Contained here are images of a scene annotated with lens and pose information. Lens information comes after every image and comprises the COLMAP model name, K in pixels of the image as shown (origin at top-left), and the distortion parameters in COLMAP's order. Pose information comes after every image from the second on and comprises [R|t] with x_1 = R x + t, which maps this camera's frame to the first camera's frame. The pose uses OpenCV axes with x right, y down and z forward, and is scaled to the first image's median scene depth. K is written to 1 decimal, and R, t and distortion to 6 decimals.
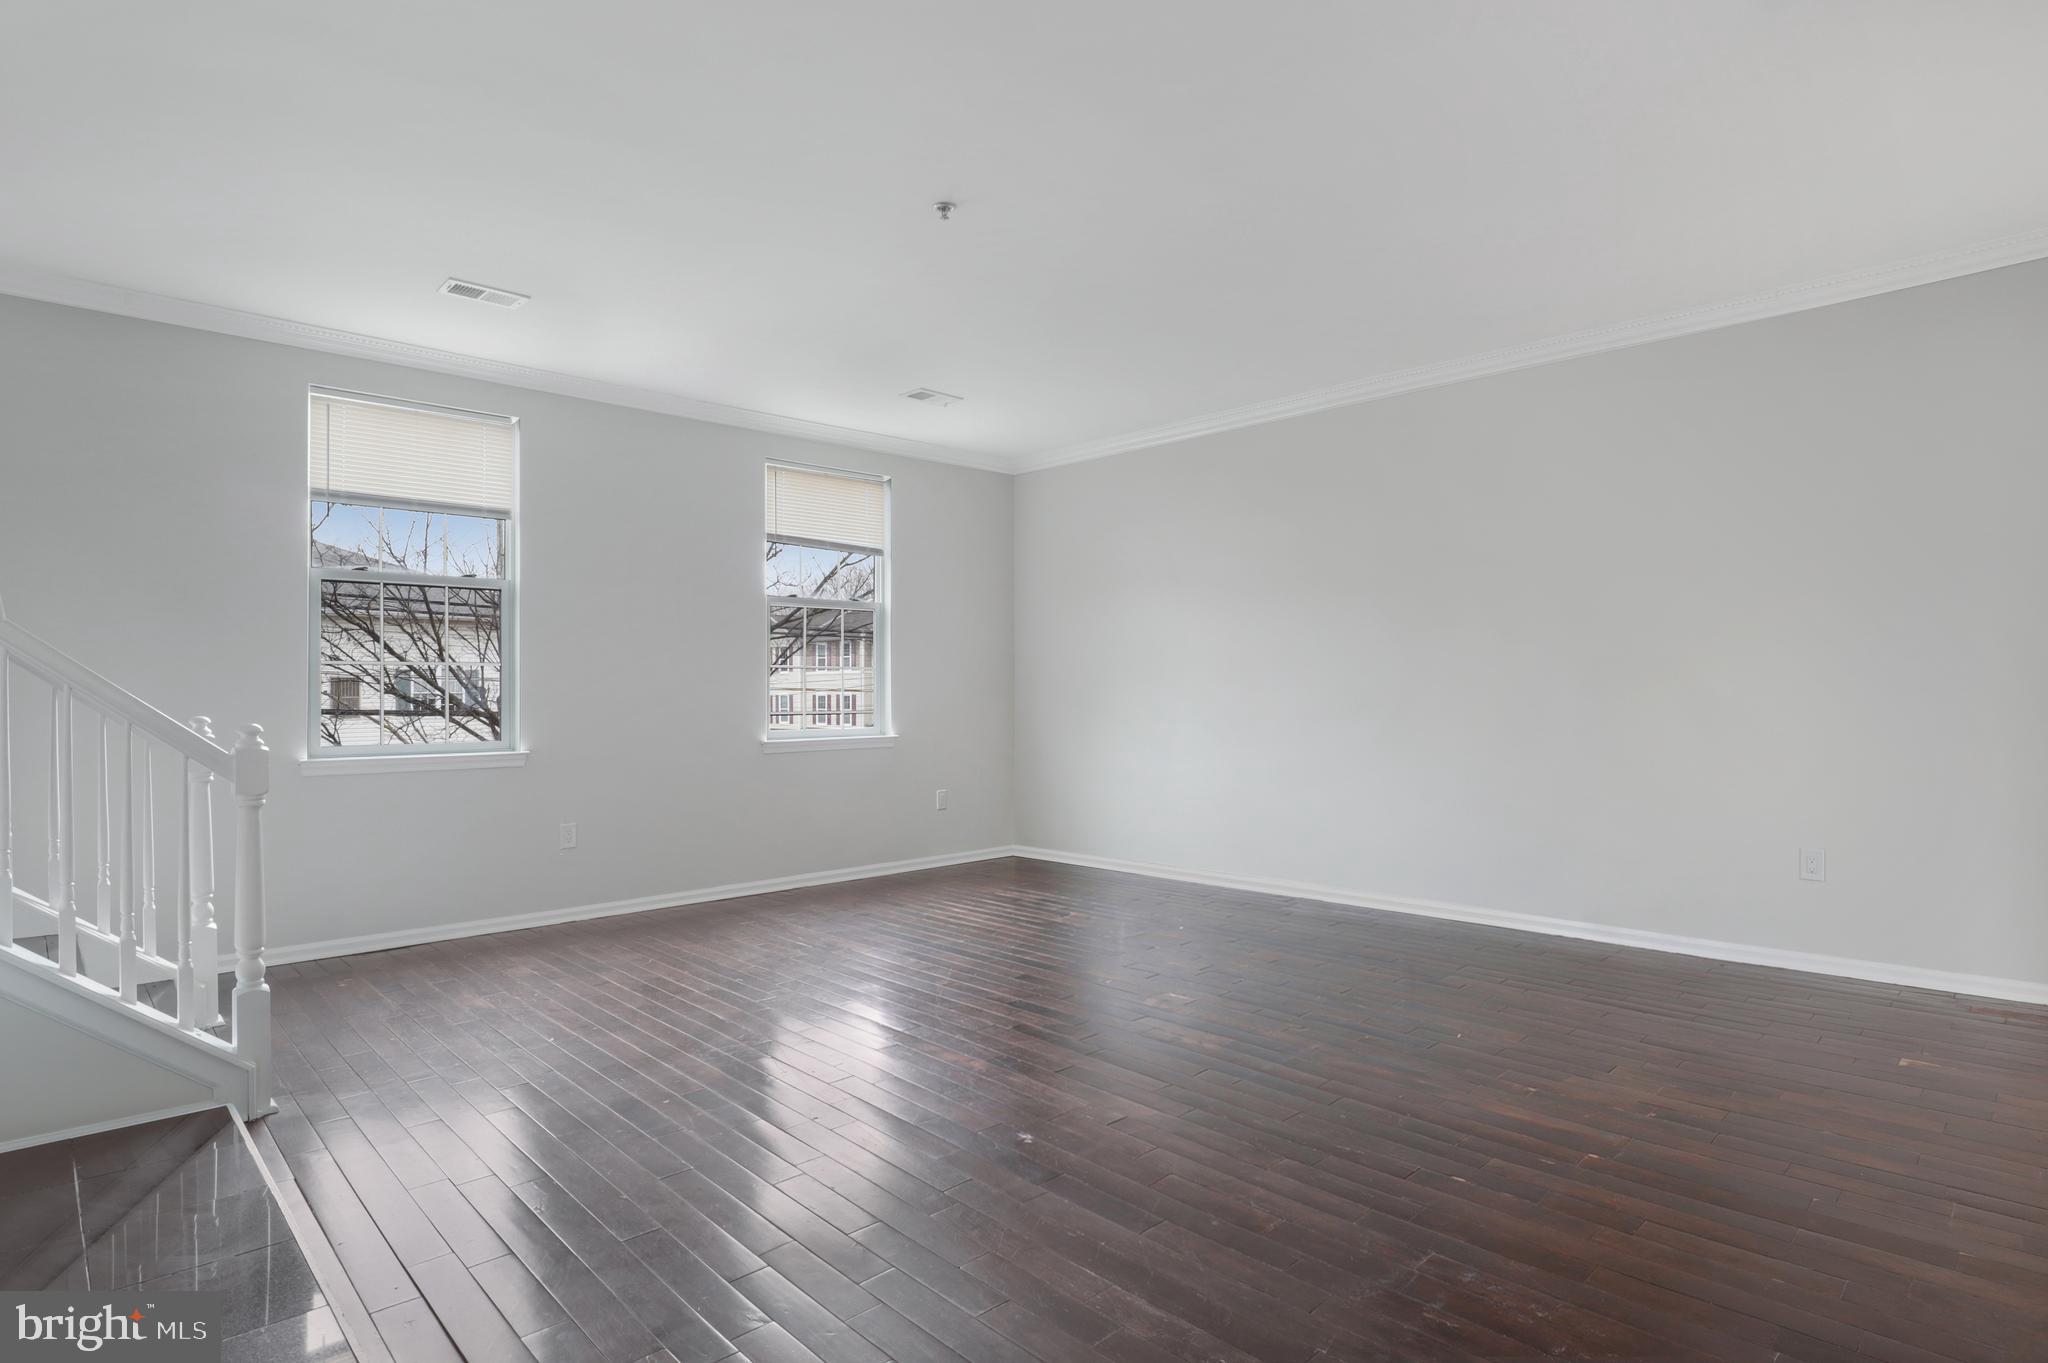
lens RADIAL K [[1066.5, 0, 1016.9], [0, 1066.5, 689.1], [0, 0, 1]] dist [0.001574, 0.000514]
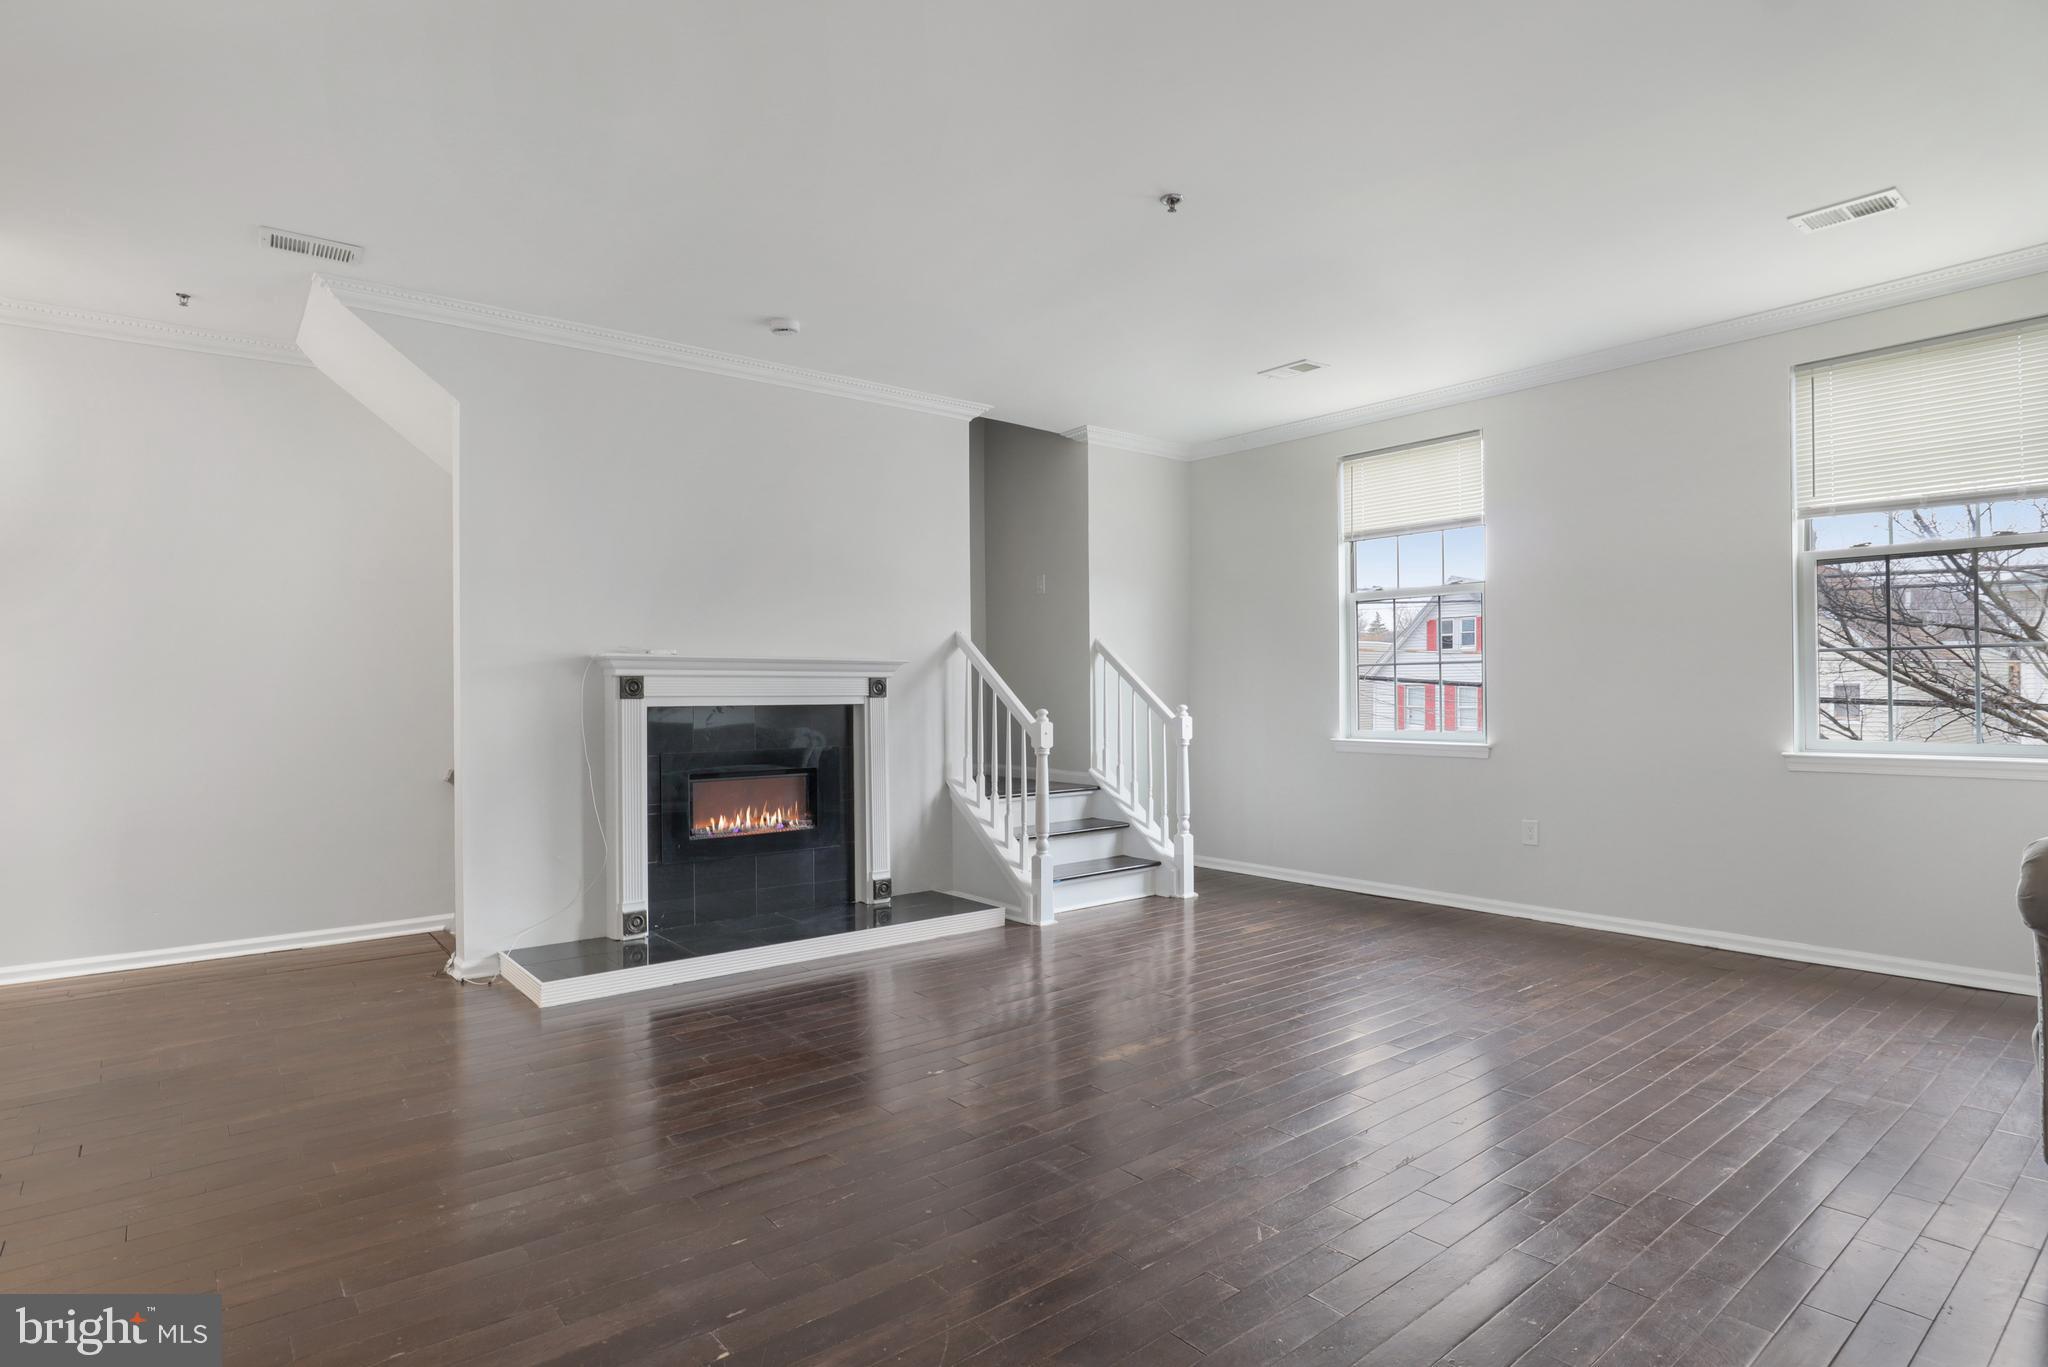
lens RADIAL K [[1066.5, 0, 1017.3], [0, 1066.5, 686.6], [0, 0, 1]] dist [0.001574, 0.000514]
pose [[-0.048126, 0.003601, -0.998835, 0.660187], [0.011788, 0.999926, 0.003037, -0.007264], [0.998772, -0.011628, -0.048165, 0.636971]]
